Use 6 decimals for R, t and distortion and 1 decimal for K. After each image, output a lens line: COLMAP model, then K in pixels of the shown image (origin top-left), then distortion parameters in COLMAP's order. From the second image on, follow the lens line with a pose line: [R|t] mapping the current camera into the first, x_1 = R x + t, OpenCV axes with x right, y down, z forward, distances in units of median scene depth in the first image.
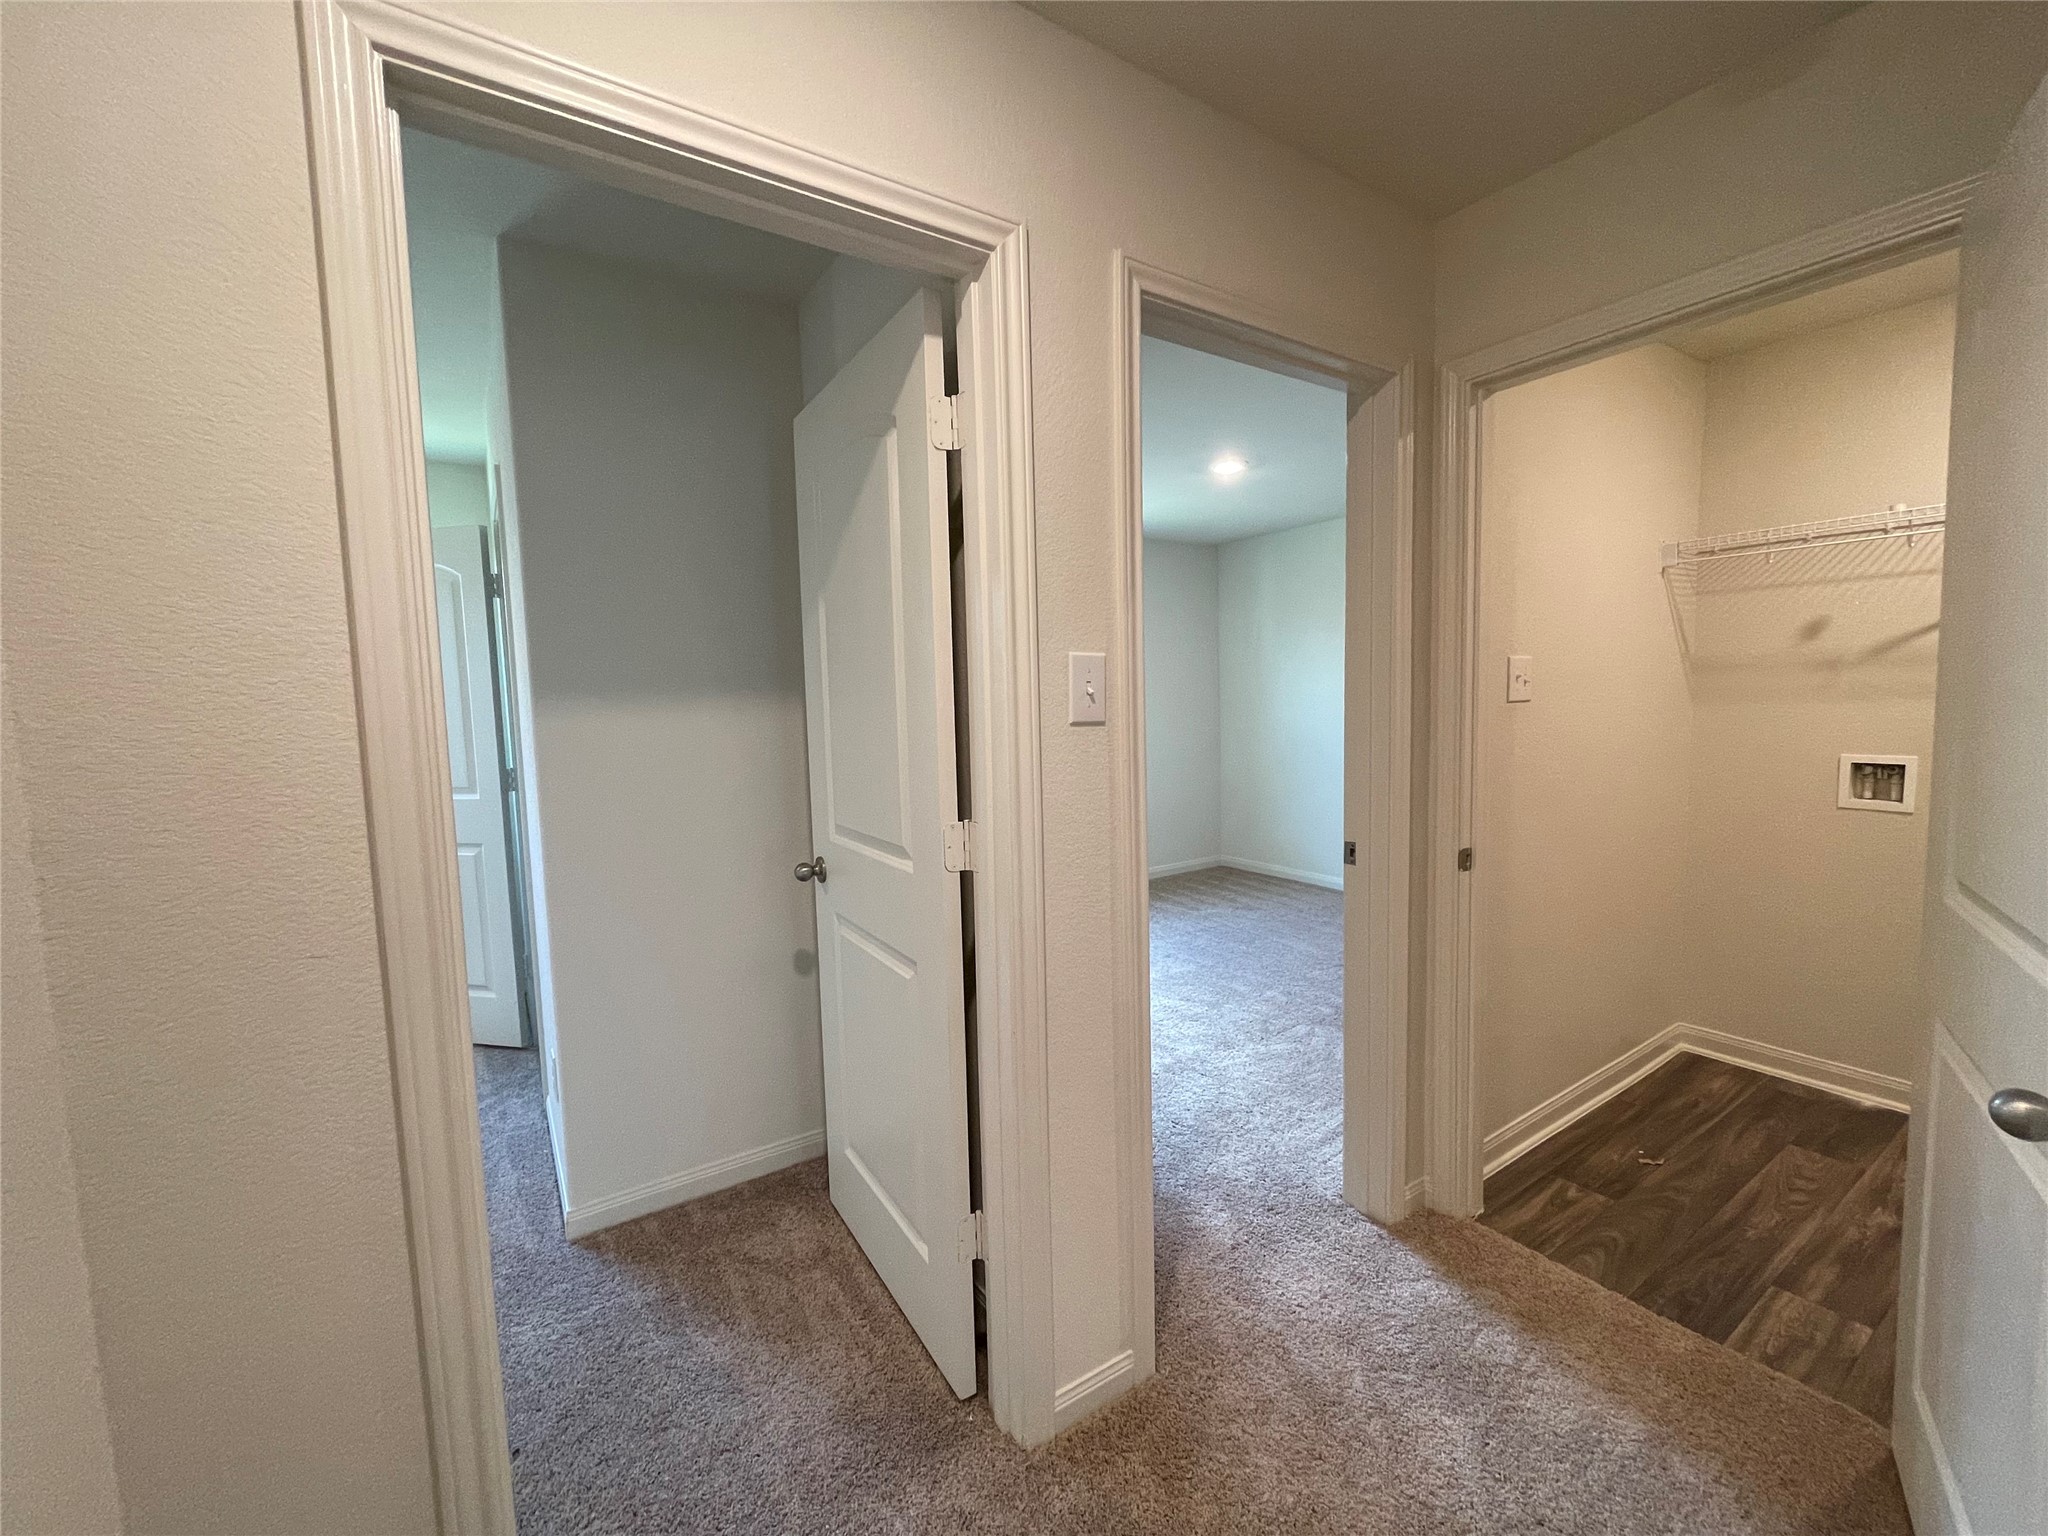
lens RADIAL K [[822.8, 0, 1030.5], [0, 822.8, 764.1], [0, 0, 1]] dist [-0.002572, -0.000078]
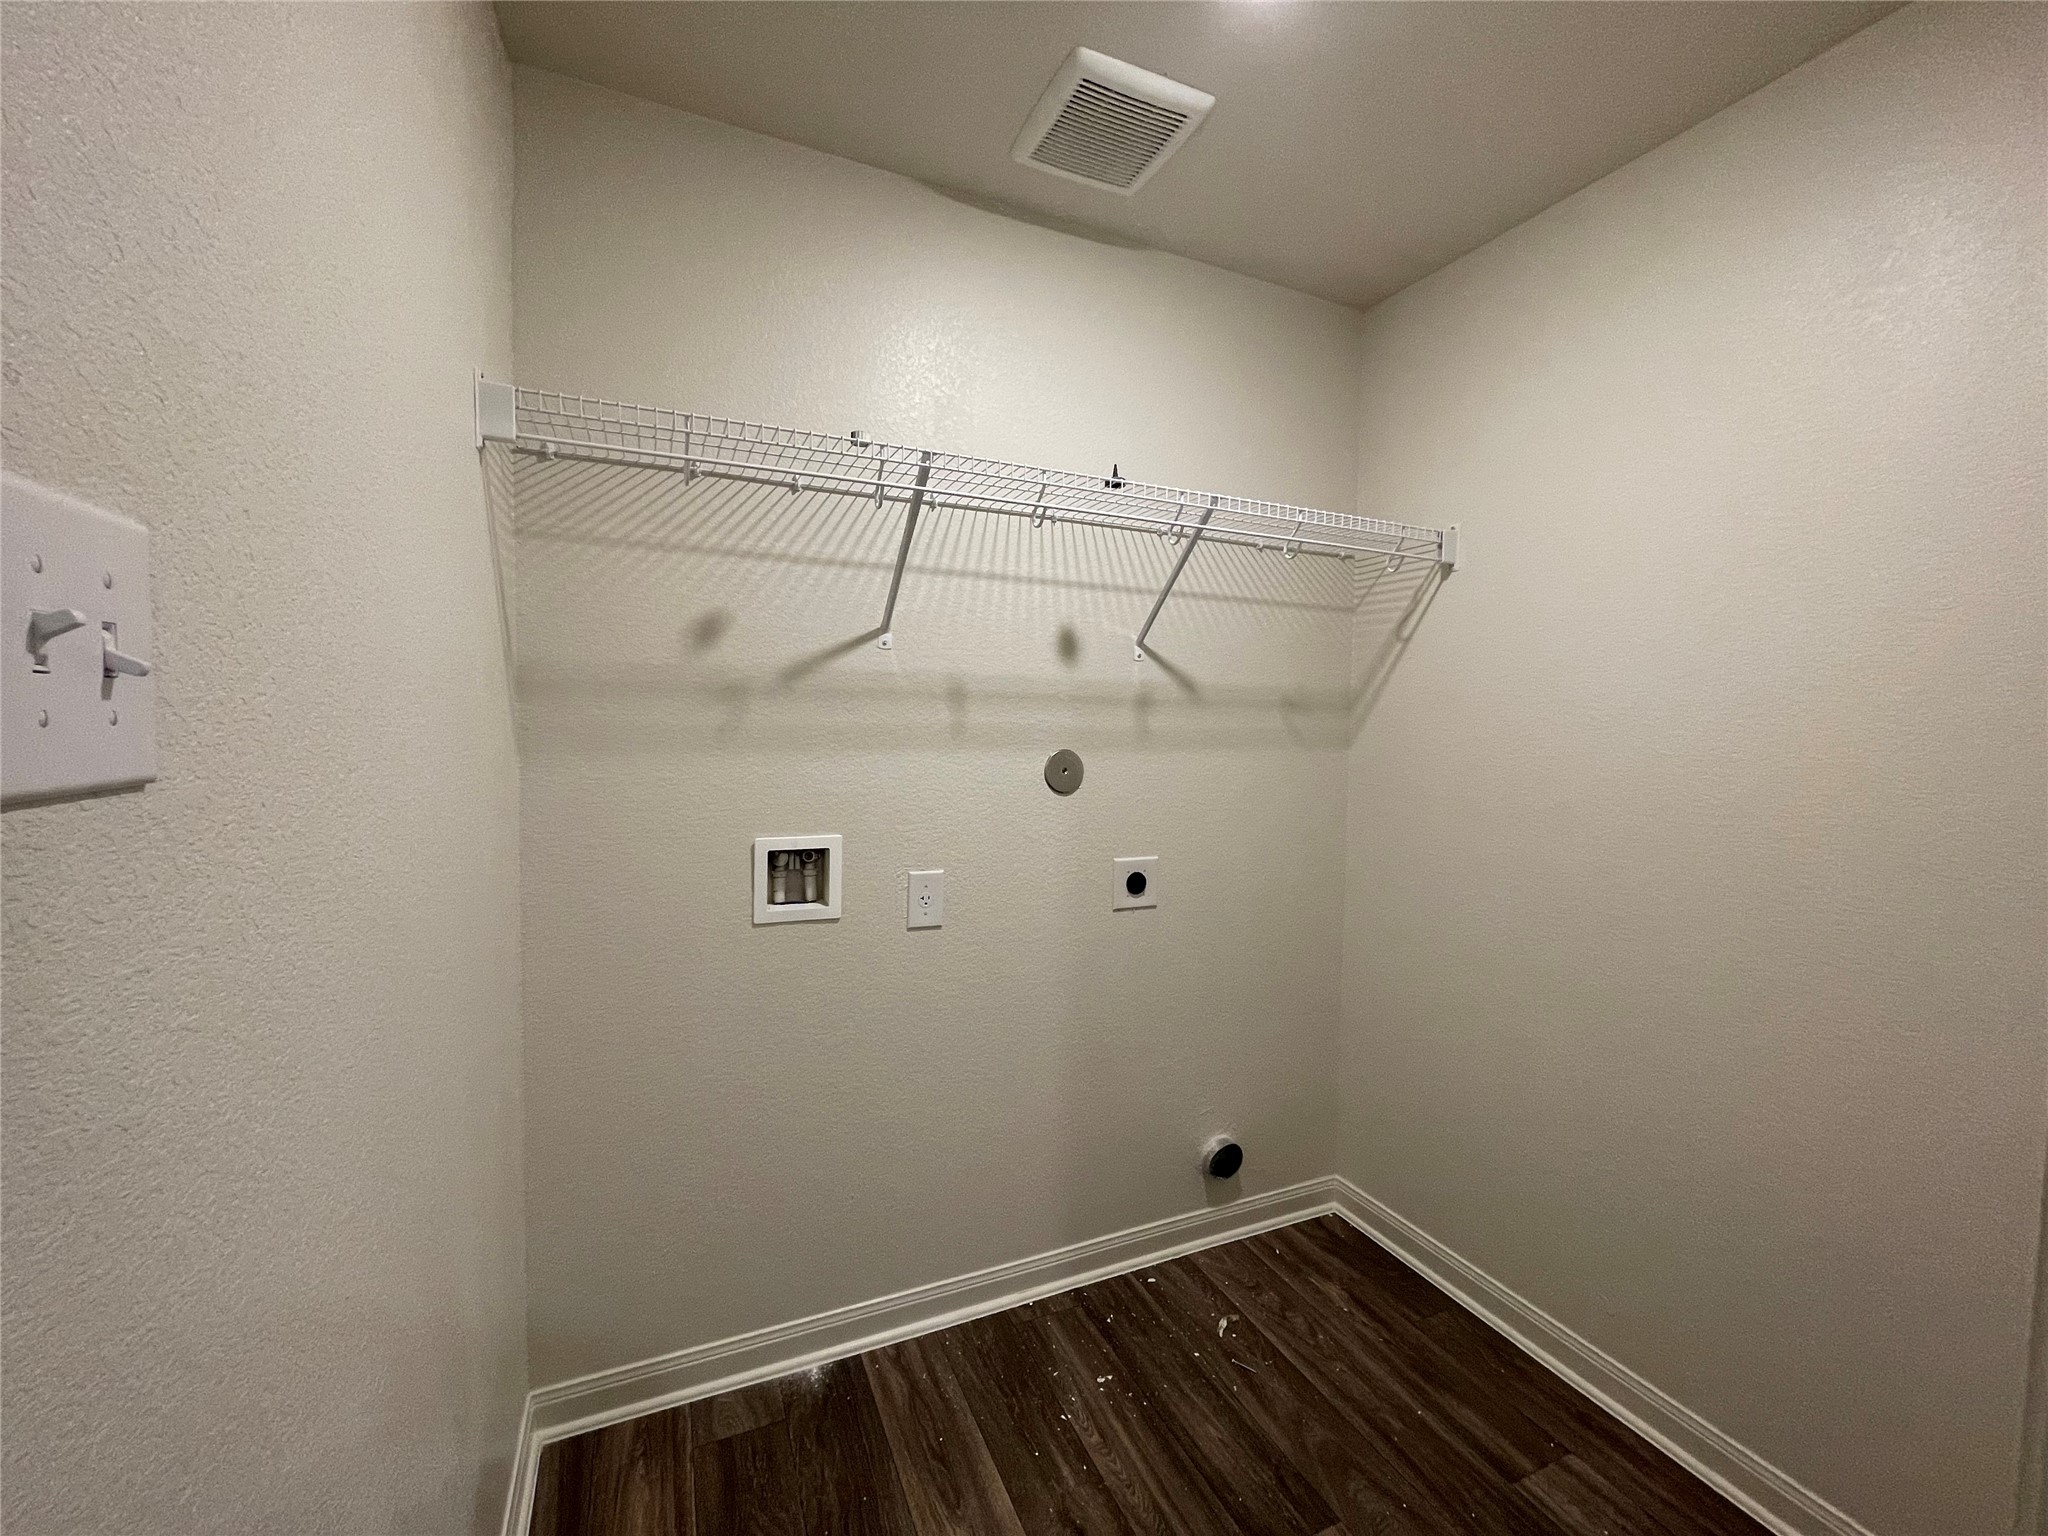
lens RADIAL K [[822.8, 0, 1025.1], [0, 822.8, 766.5], [0, 0, 1]] dist [-0.002572, -0.000078]
pose [[0.162401, -0.022376, 0.986471, 0.419038], [0.062309, 0.997980, 0.012379, -0.062039], [-0.984755, 0.059456, 0.163468, 0.705401]]
